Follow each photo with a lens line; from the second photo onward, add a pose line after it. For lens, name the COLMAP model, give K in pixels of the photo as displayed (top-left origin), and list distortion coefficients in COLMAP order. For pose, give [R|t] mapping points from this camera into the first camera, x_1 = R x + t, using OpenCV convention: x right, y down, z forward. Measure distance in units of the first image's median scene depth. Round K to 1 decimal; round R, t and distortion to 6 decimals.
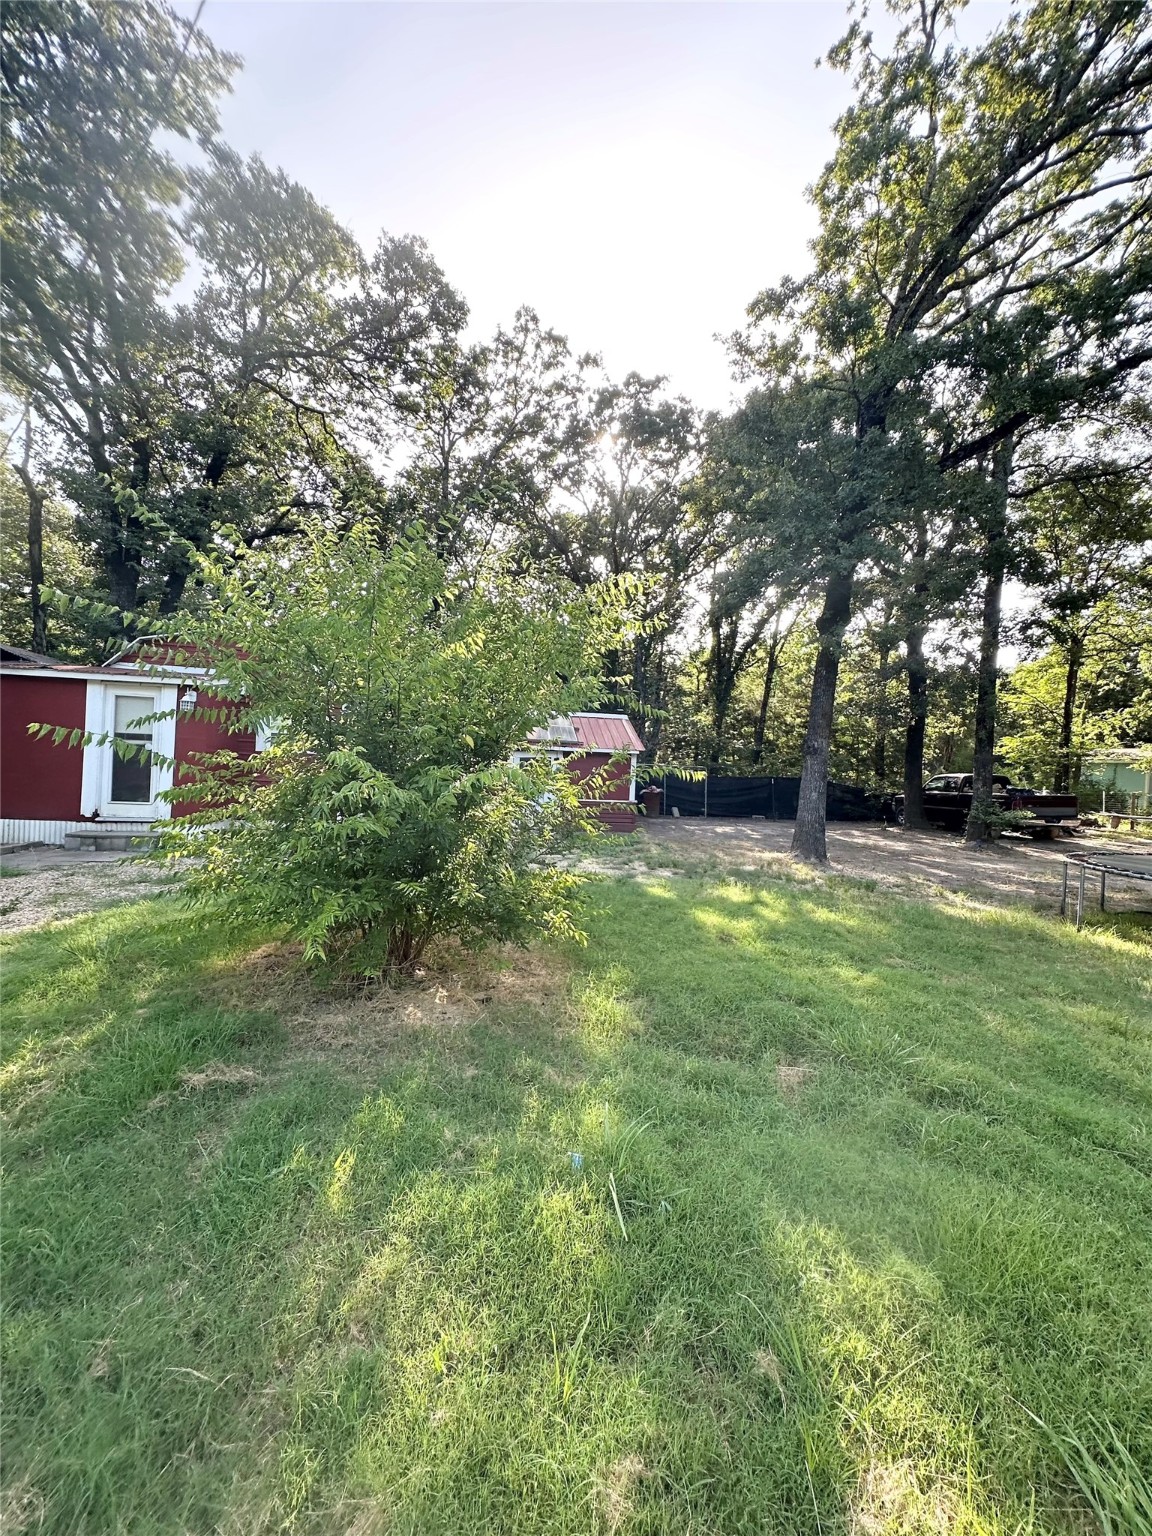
lens RADIAL K [[612.3, 0, 577.9], [0, 612.3, 765.4], [0, 0, 1]] dist [-0.000435, 0.000126]
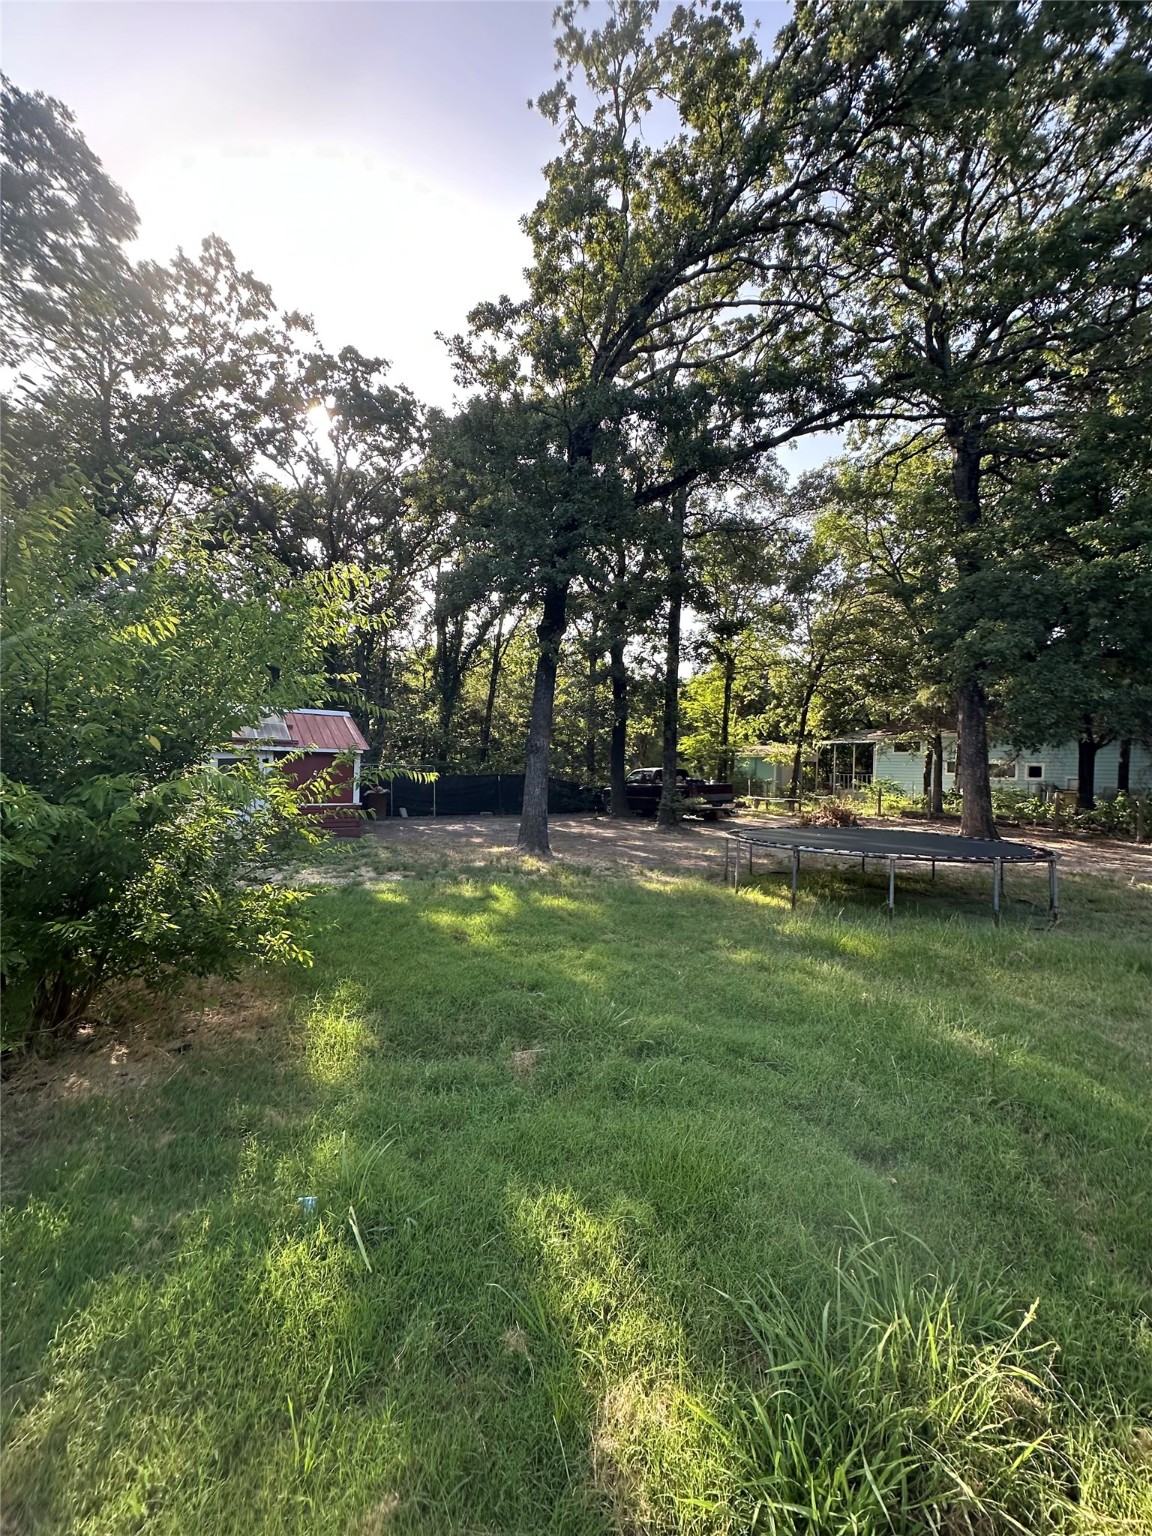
lens RADIAL K [[612.3, 0, 577.9], [0, 612.3, 765.4], [0, 0, 1]] dist [-0.000435, 0.000126]
pose [[0.905508, -0.016588, 0.424004, -0.002838], [0.015267, 0.999862, 0.006513, -0.001707], [-0.424054, 0.000576, 0.905637, 0.000433]]
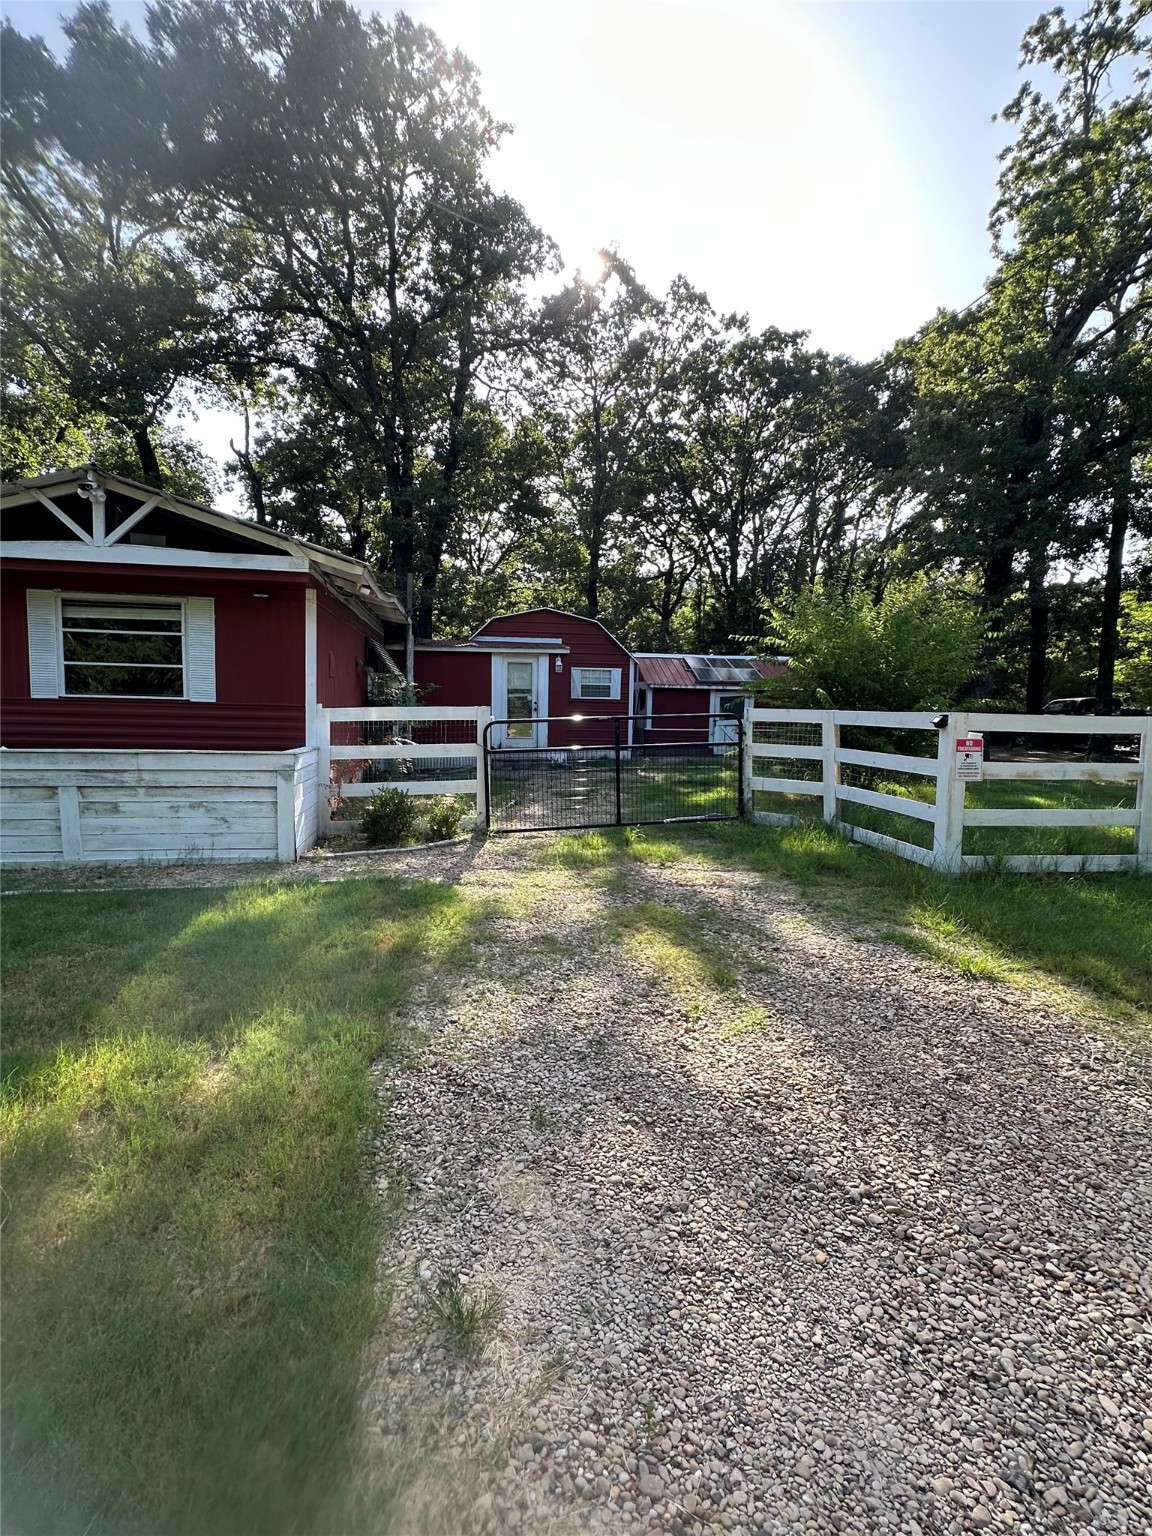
lens RADIAL K [[711.9, 0, 576.0], [0, 711.9, 768.0], [0, 0, 1]] dist [0.000789, 0.000049]
pose [[0.999378, -0.033343, -0.011484, -0.460860], [0.034238, 0.995410, 0.089369, -0.010062], [0.008451, -0.089706, 0.995932, -0.531387]]
